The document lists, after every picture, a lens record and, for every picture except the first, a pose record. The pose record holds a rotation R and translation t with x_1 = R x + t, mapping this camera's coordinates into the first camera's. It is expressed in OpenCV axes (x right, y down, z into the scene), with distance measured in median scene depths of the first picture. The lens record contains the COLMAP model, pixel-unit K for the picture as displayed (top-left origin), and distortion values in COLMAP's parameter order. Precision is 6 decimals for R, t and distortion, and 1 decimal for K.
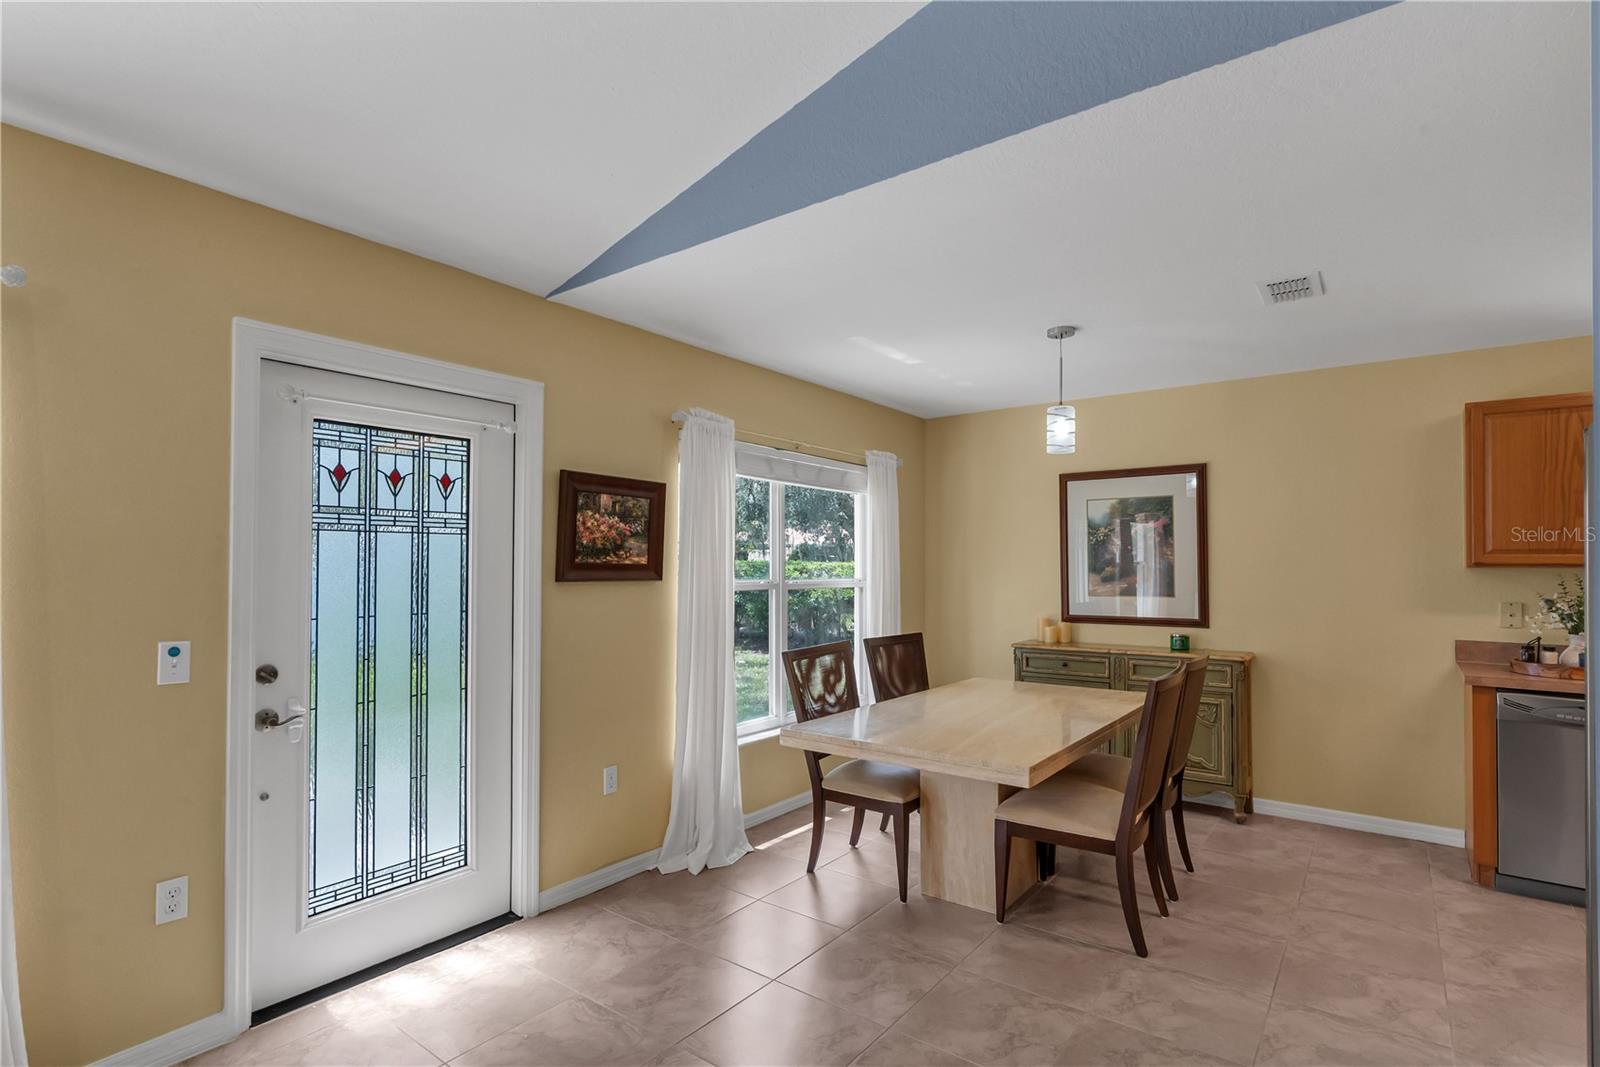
lens RADIAL K [[780.0, 0, 801.3], [0, 780.0, 548.9], [0, 0, 1]] dist [0.001927, 0.000832]
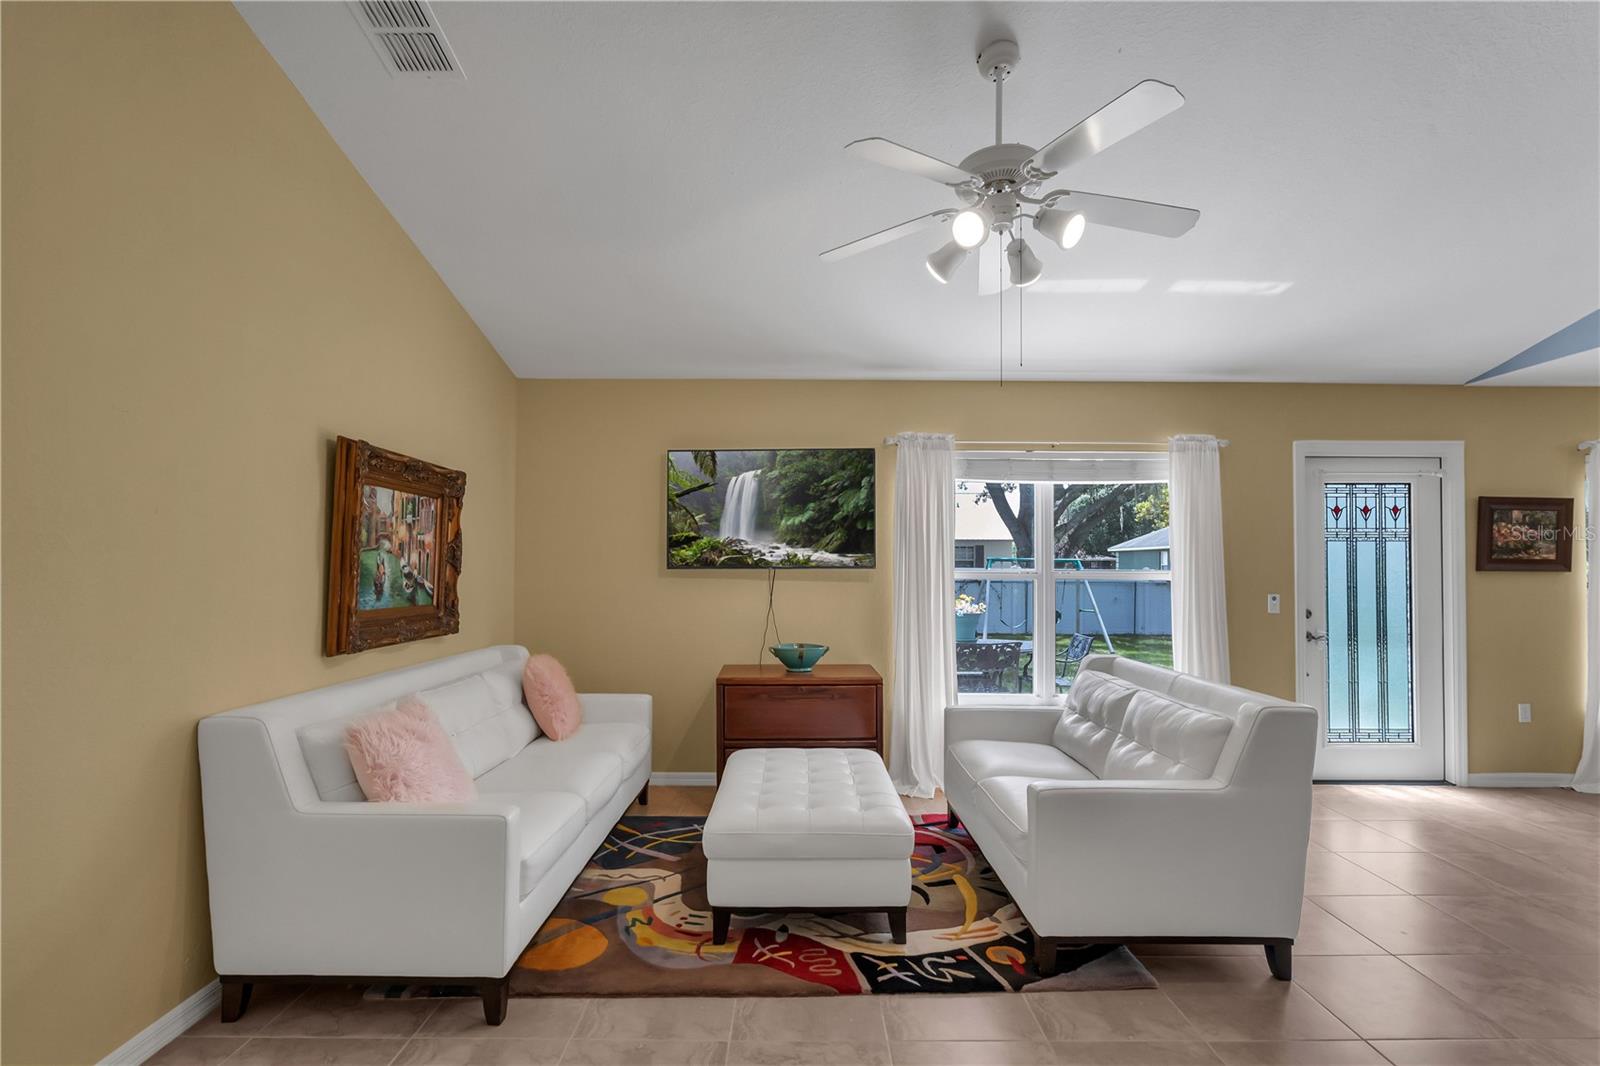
lens RADIAL K [[711.6, 0, 796.3], [0, 711.6, 556.1], [0, 0, 1]] dist [-0.001019, -0.000266]
pose [[0.606334, -0.014567, -0.795077, -0.017234], [0.012196, 0.999885, -0.009018, 0.008926], [0.795117, -0.004229, 0.606442, -0.803409]]
